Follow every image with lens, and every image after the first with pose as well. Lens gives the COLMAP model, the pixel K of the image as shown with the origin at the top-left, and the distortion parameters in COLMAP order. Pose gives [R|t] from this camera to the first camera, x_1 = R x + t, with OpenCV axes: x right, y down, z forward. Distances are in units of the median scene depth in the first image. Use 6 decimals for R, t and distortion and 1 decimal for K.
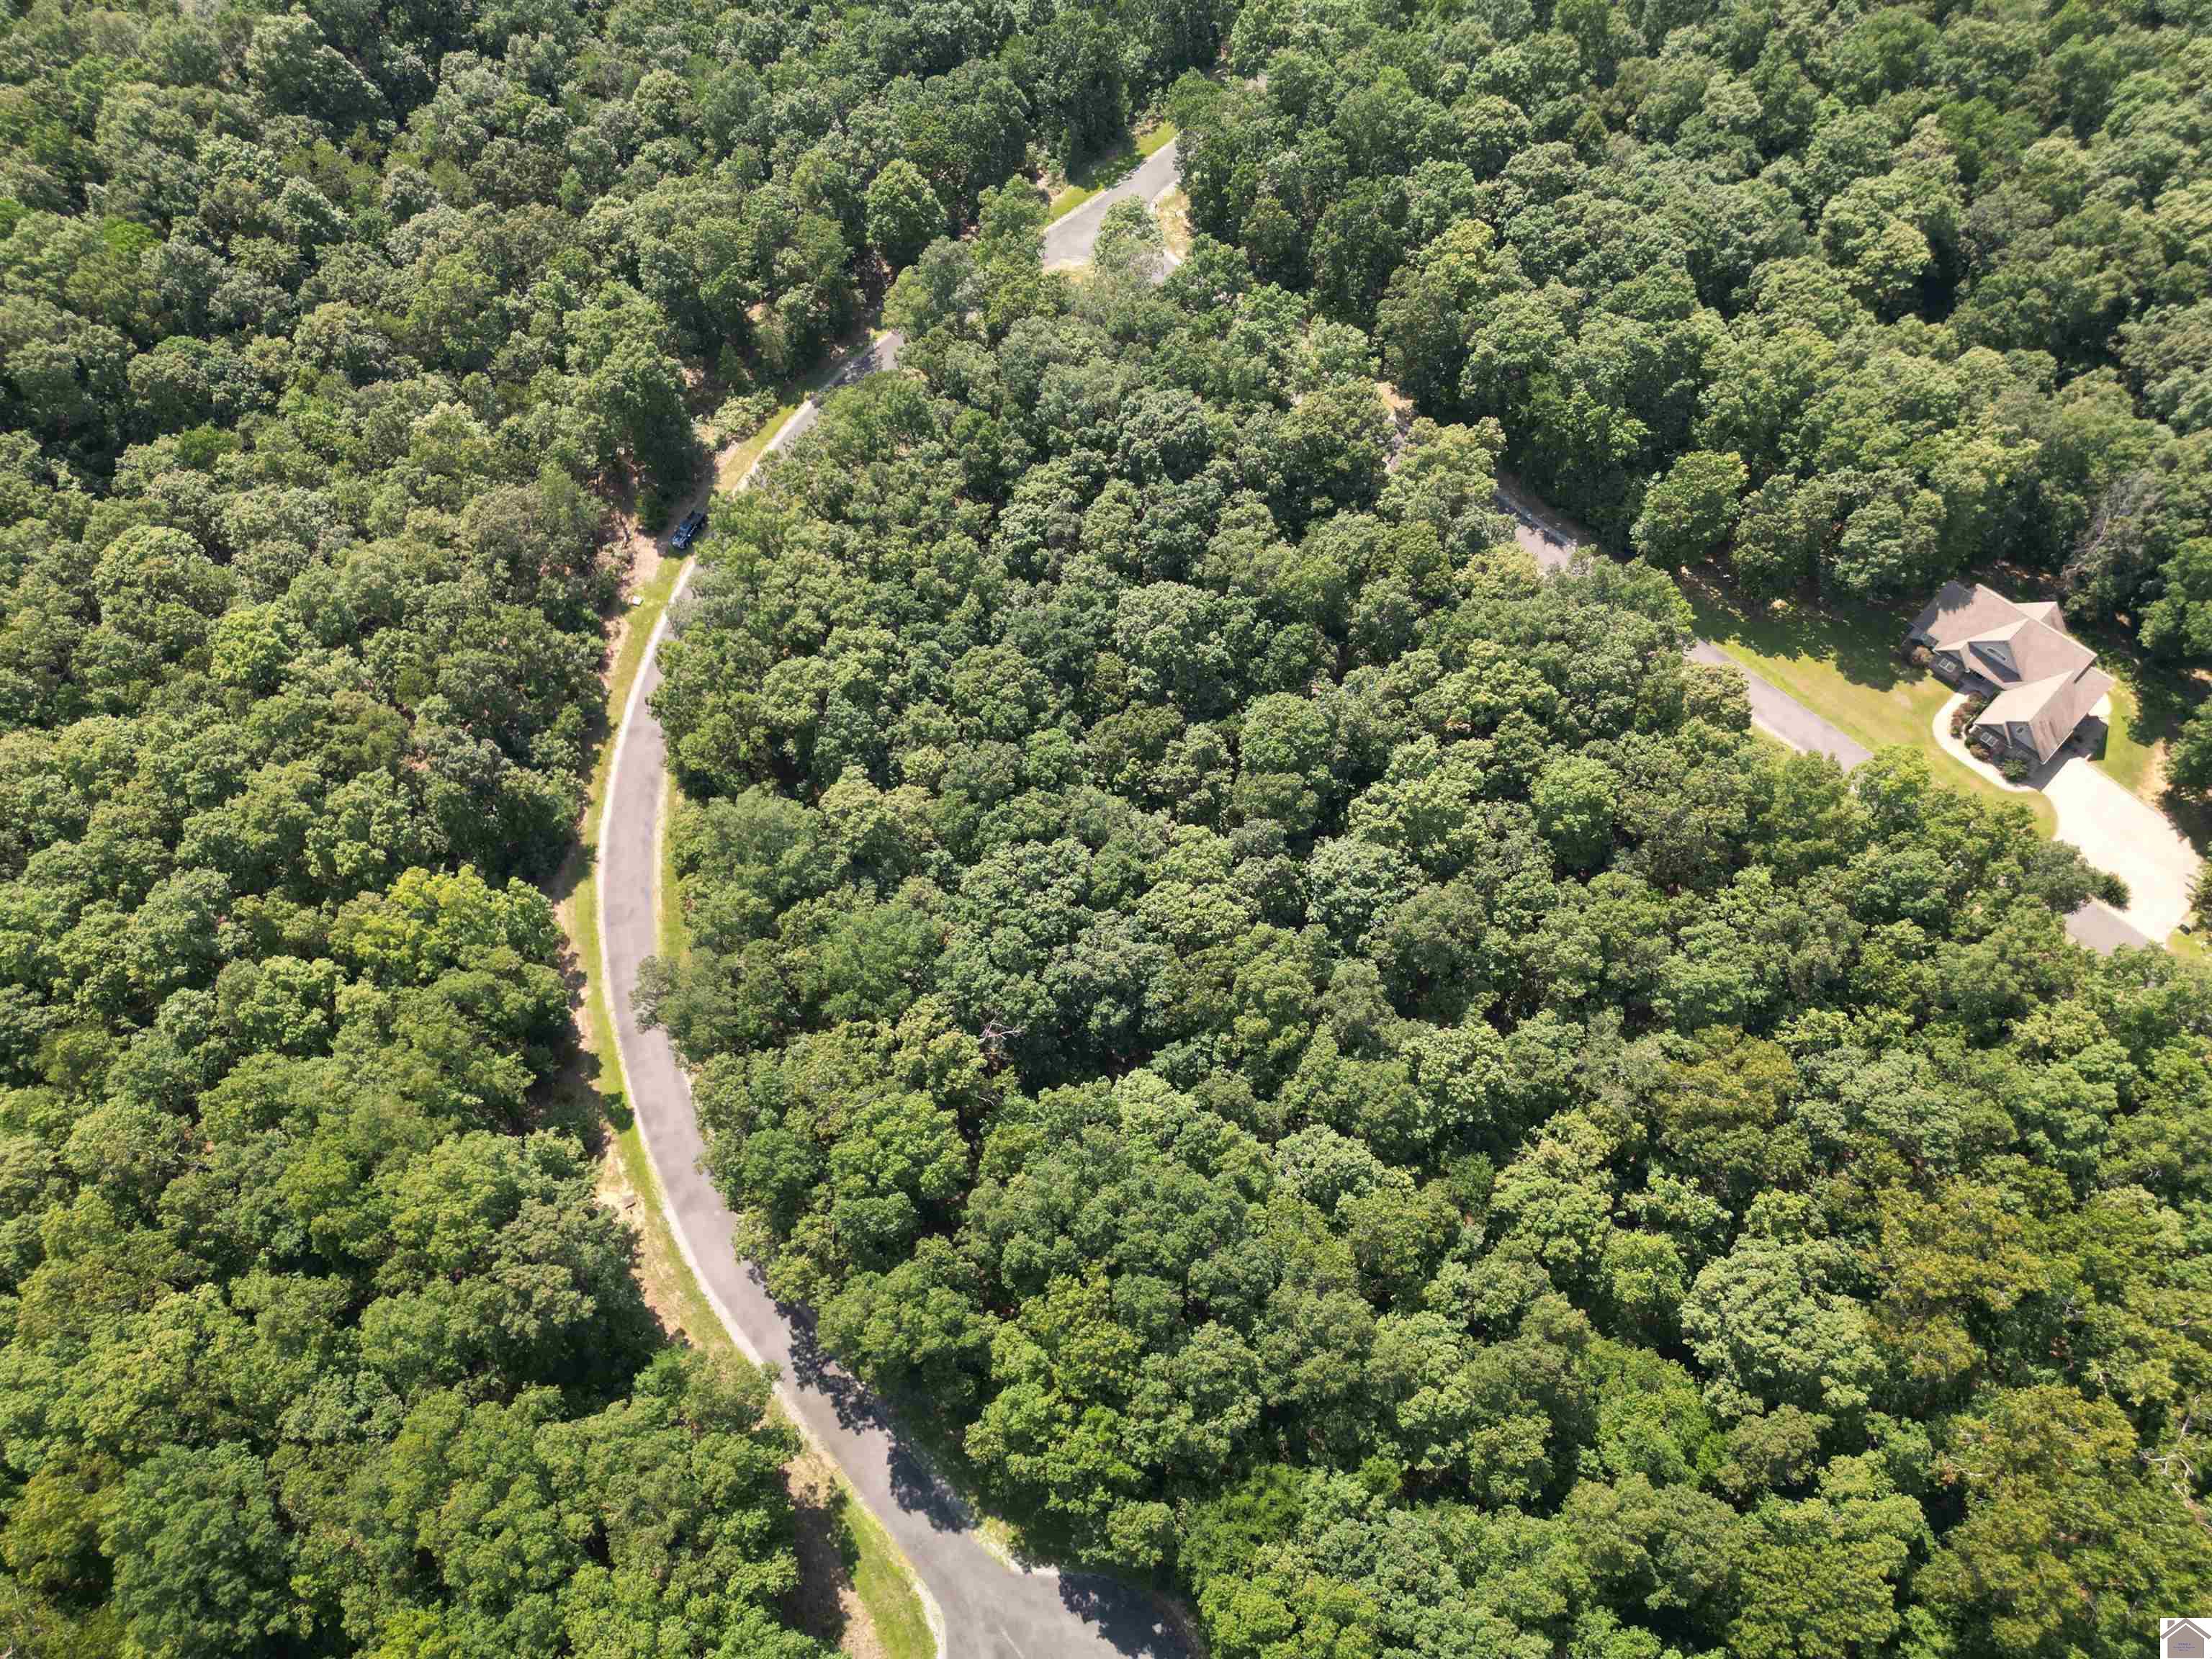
lens RADIAL K [[1578.8, 0, 1125.9], [0, 1578.8, 853.3], [0, 0, 1]] dist [0.076578, -0.068716]
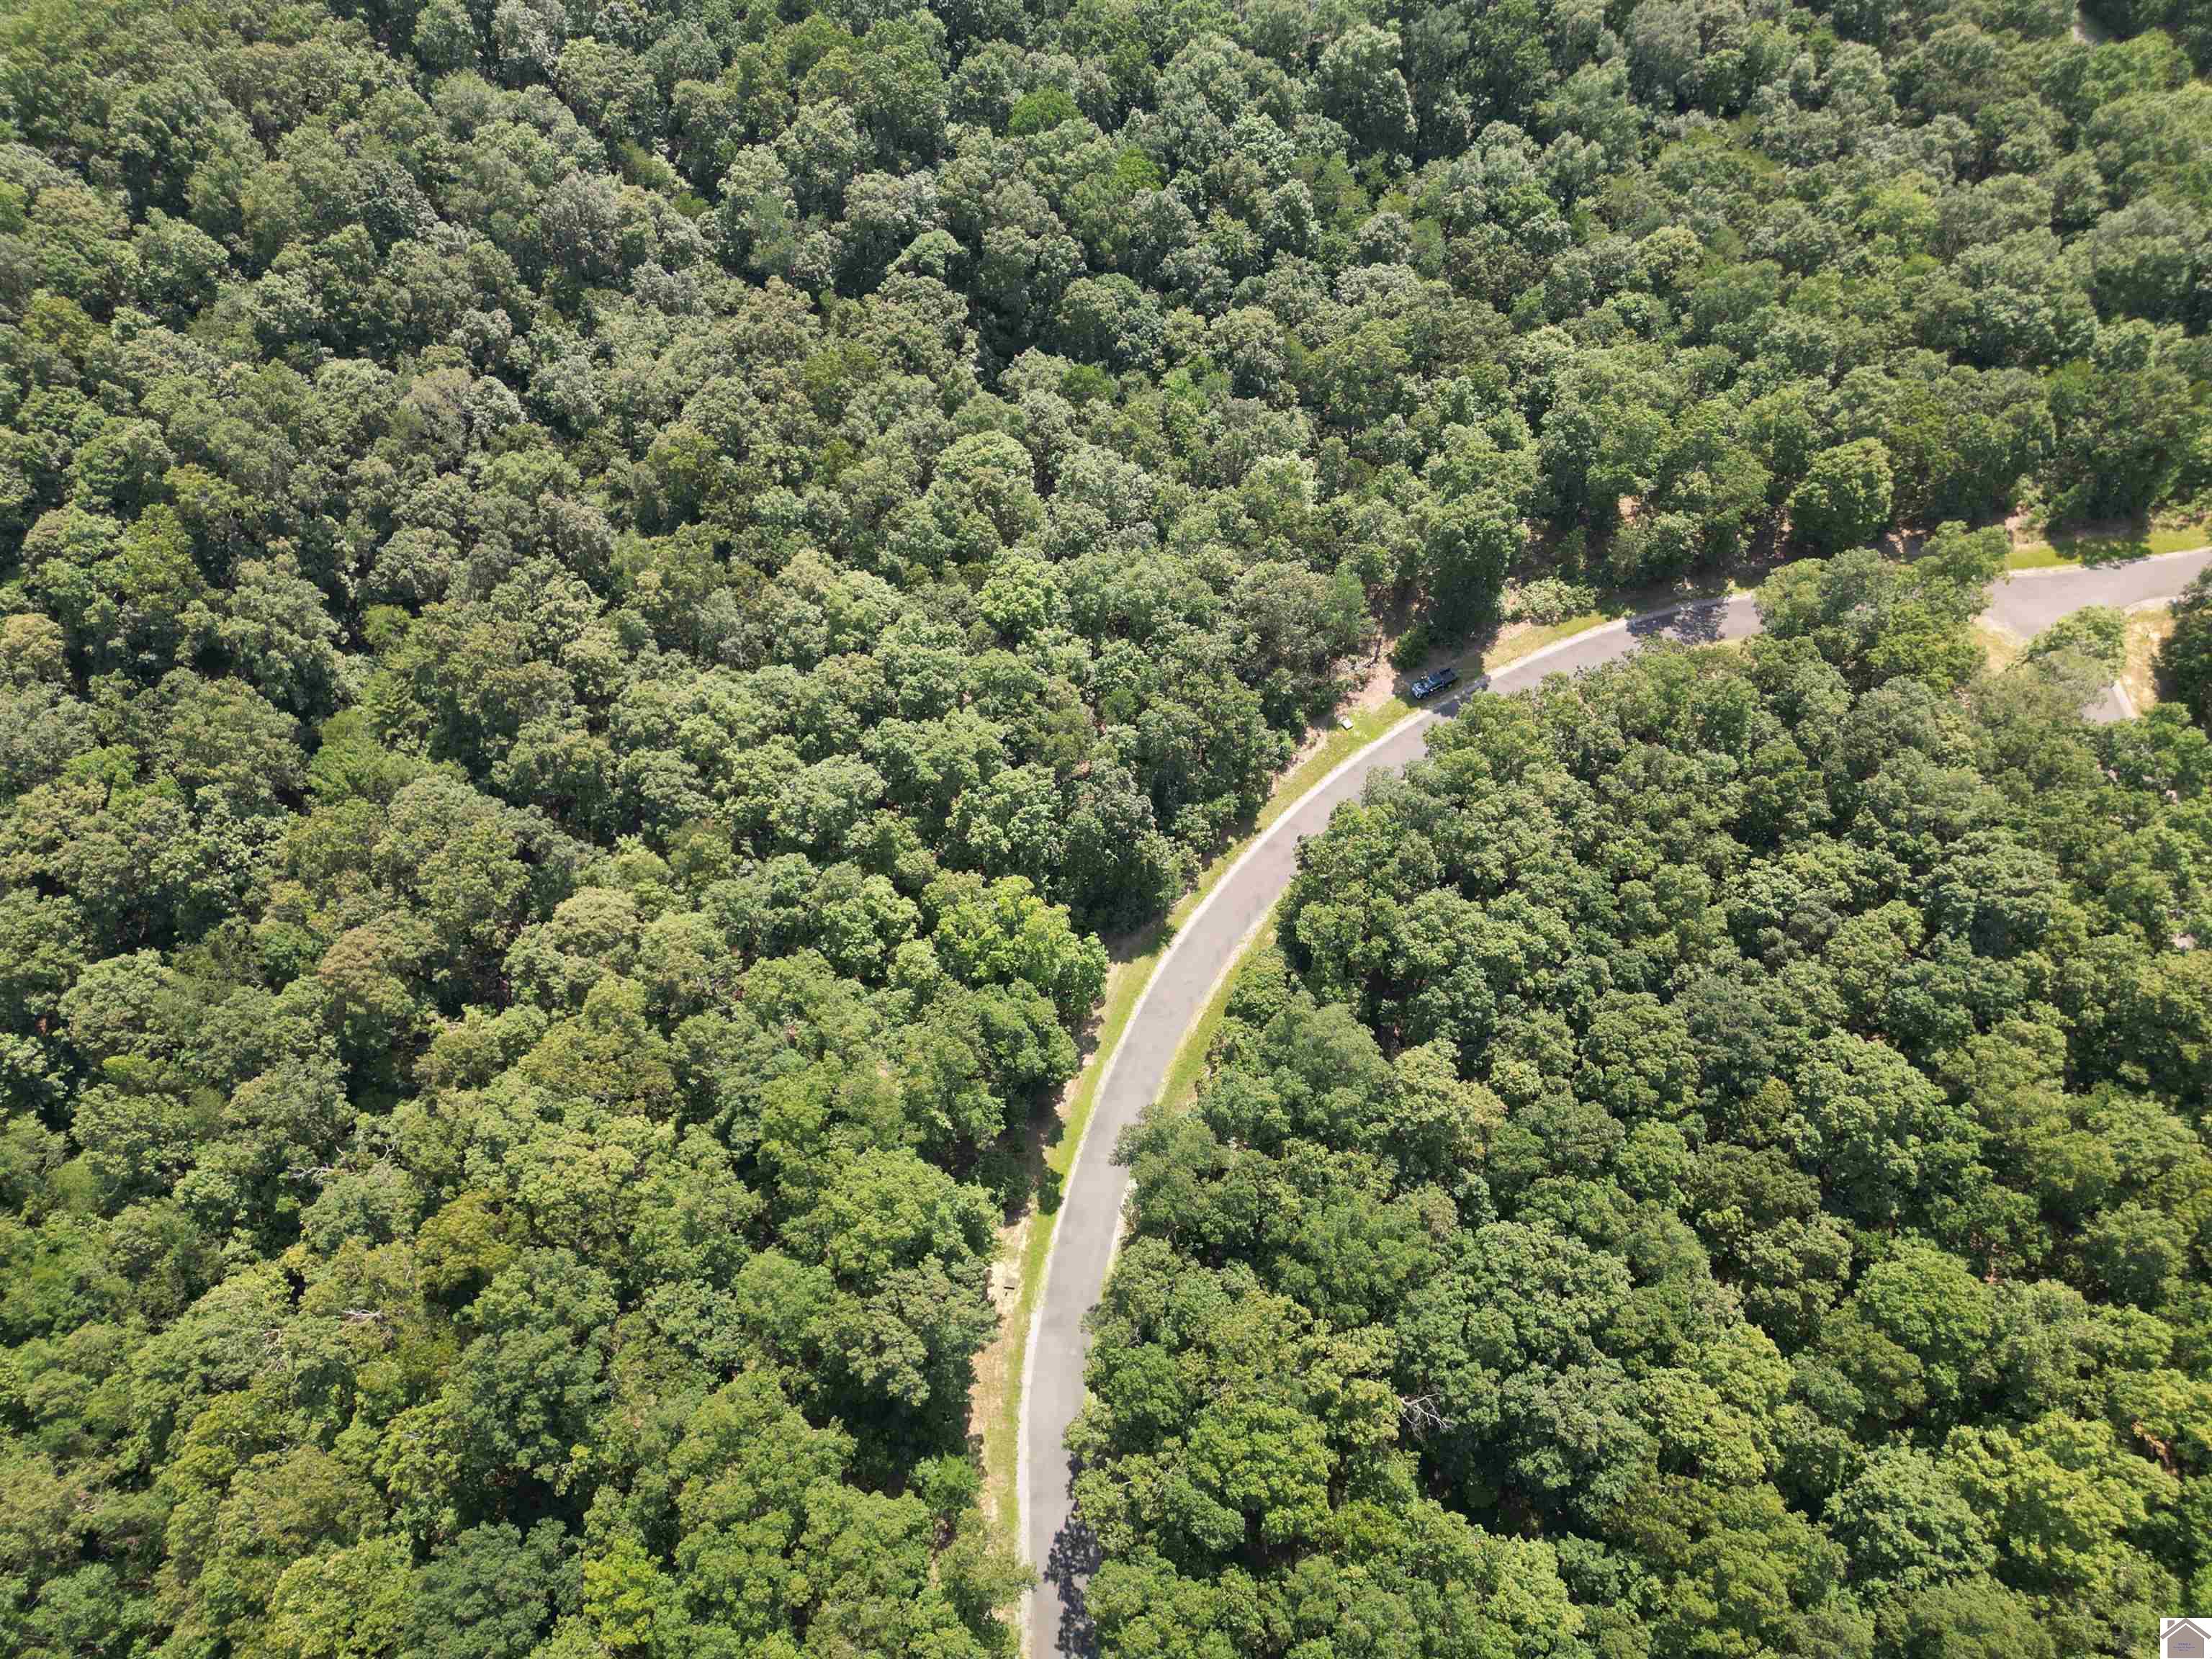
lens RADIAL K [[1578.8, 0, 1095.0], [0, 1578.8, 849.3], [0, 0, 1]] dist [0.076578, -0.068716]
pose [[0.786140, 0.533375, -0.312242, -0.100697], [-0.533614, 0.840652, 0.092517, -0.116601], [0.311834, 0.093885, 0.945487, 0.061658]]
